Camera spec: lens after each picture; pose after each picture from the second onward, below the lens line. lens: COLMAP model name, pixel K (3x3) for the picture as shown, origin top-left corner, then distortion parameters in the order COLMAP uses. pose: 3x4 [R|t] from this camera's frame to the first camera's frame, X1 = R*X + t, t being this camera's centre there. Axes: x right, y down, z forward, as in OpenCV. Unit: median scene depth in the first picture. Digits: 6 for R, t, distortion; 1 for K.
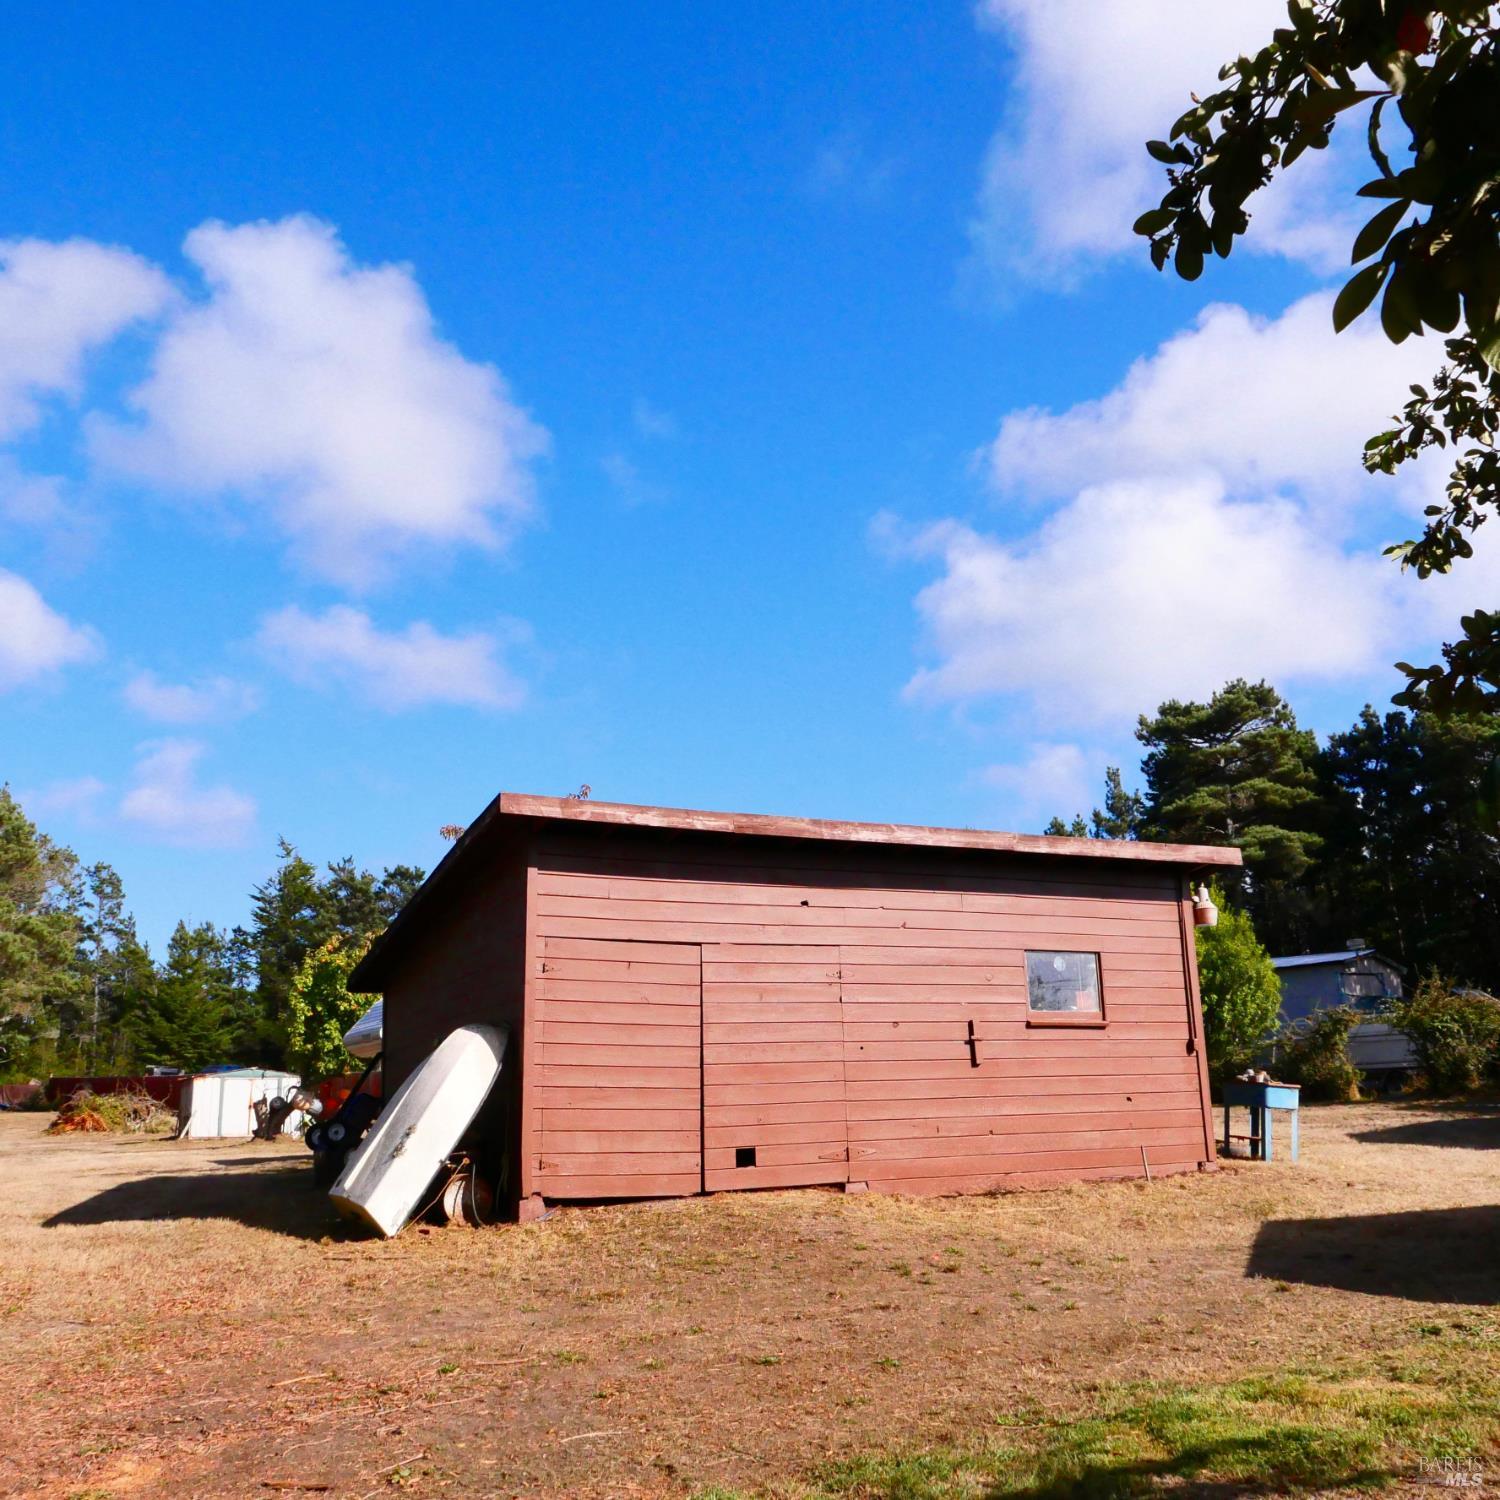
lens RADIAL K [[1436.6, 0, 750.0], [0, 1436.6, 750.0], [0, 0, 1]] dist [-0.029160, 0.023558]
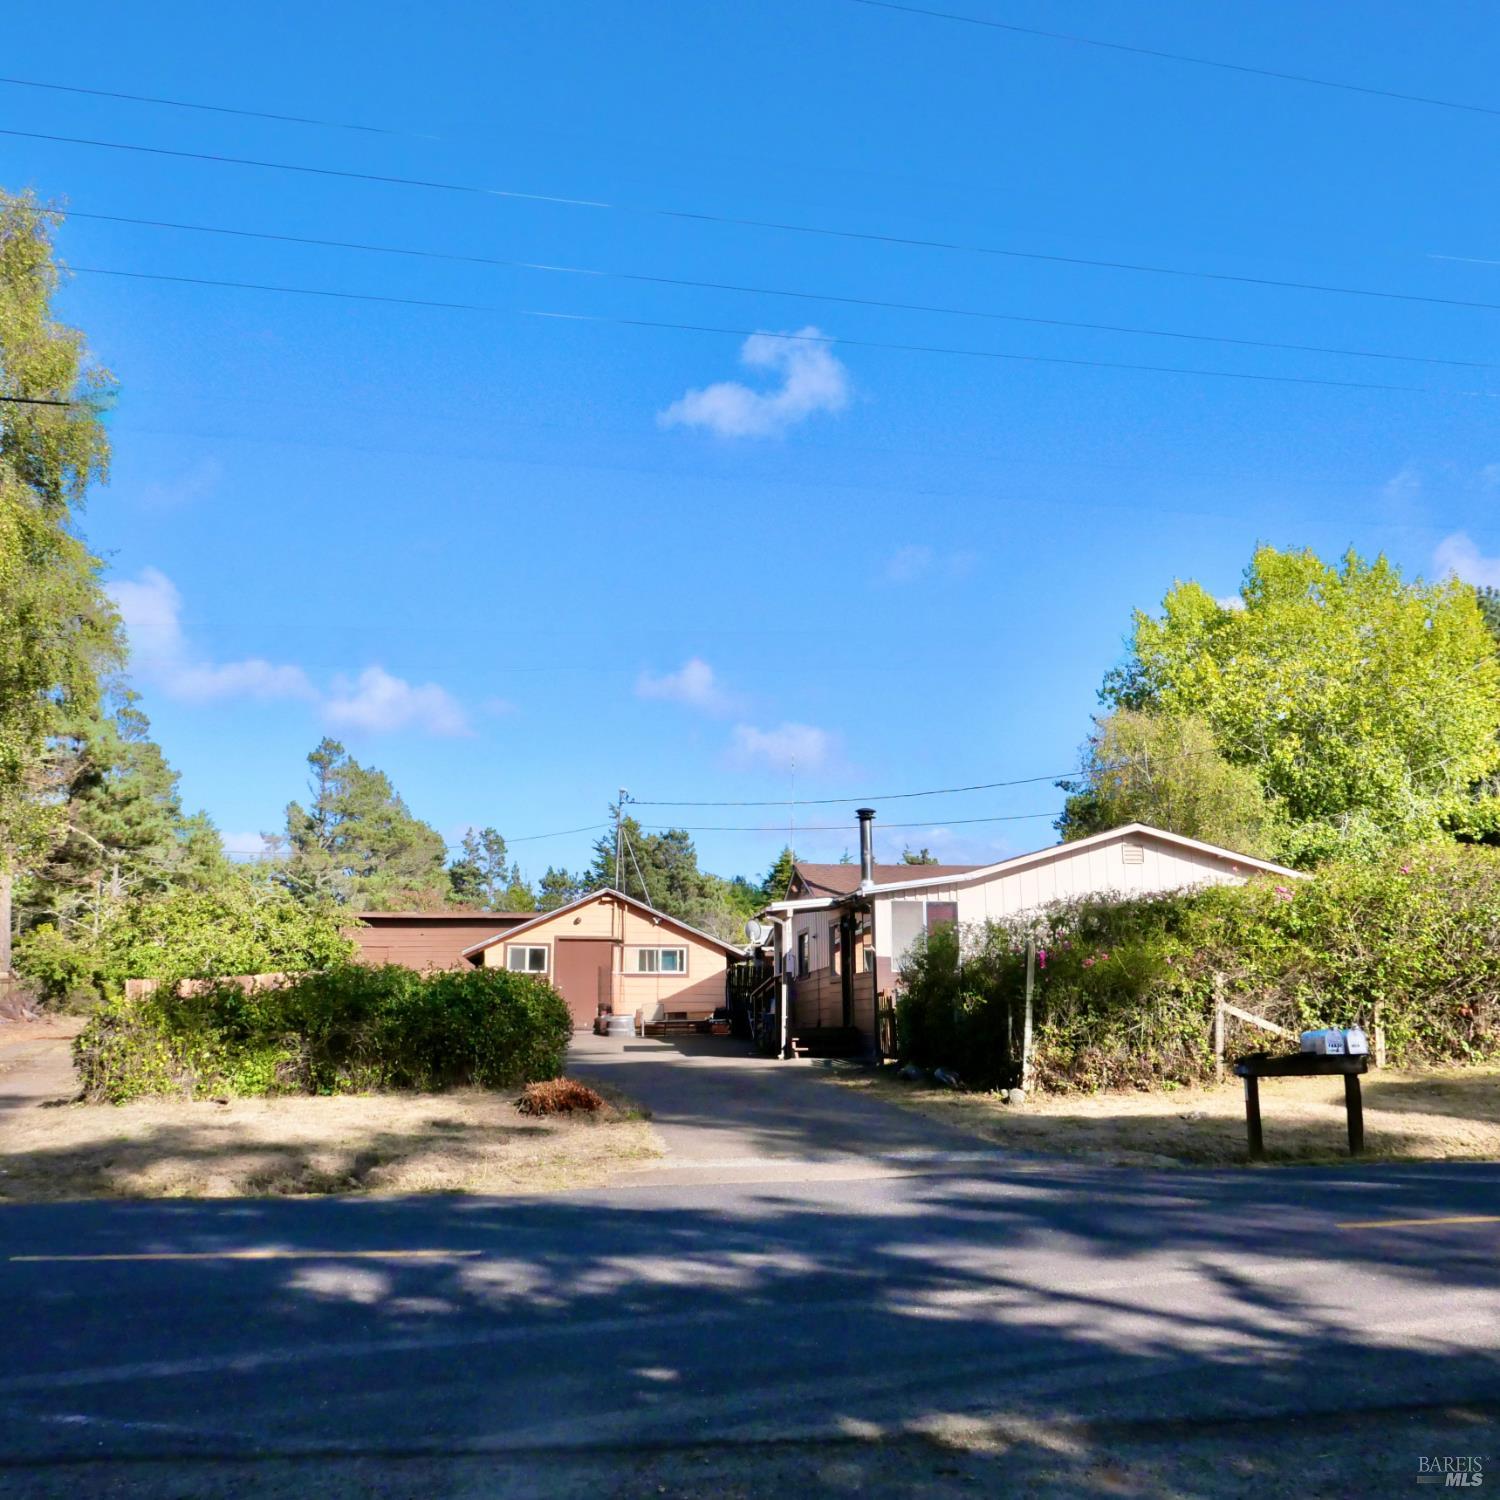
lens RADIAL K [[1480.0, 0, 769.9], [0, 1480.0, 753.1], [0, 0, 1]] dist [-0.054348, 0.011097]
pose [[0.948895, -0.039360, -0.313128, 0.533579], [0.061762, 0.996167, 0.061946, -0.136214], [0.309490, -0.078120, 0.947688, -0.569335]]
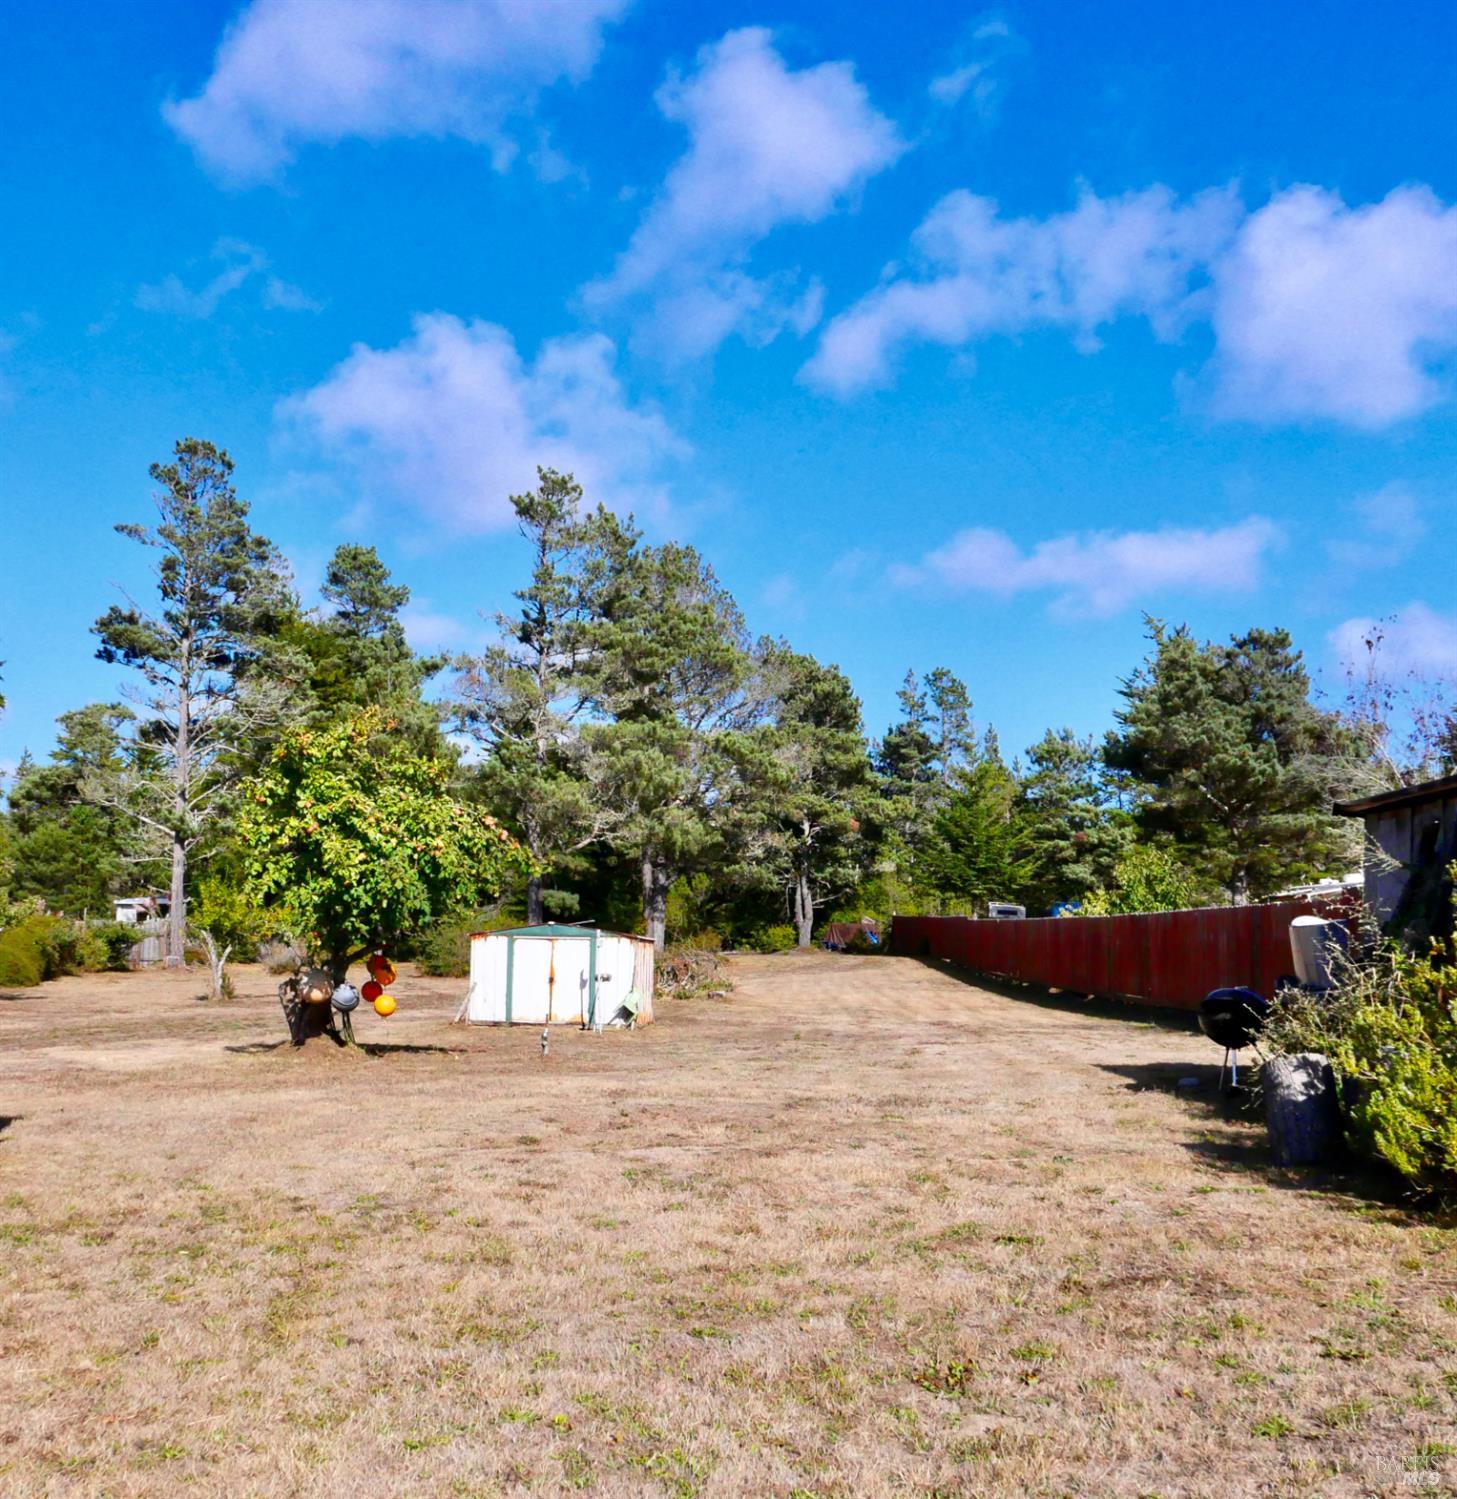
lens RADIAL K [[1575.6, 0, 648.6], [0, 1575.6, 819.6], [0, 0, 1]] dist [-0.017264, -0.007048]
pose [[0.716918, -0.030116, -0.696507, 0.148366], [0.147570, 0.982984, 0.109391, 0.079236], [0.681361, -0.181208, 0.709162, 0.403249]]
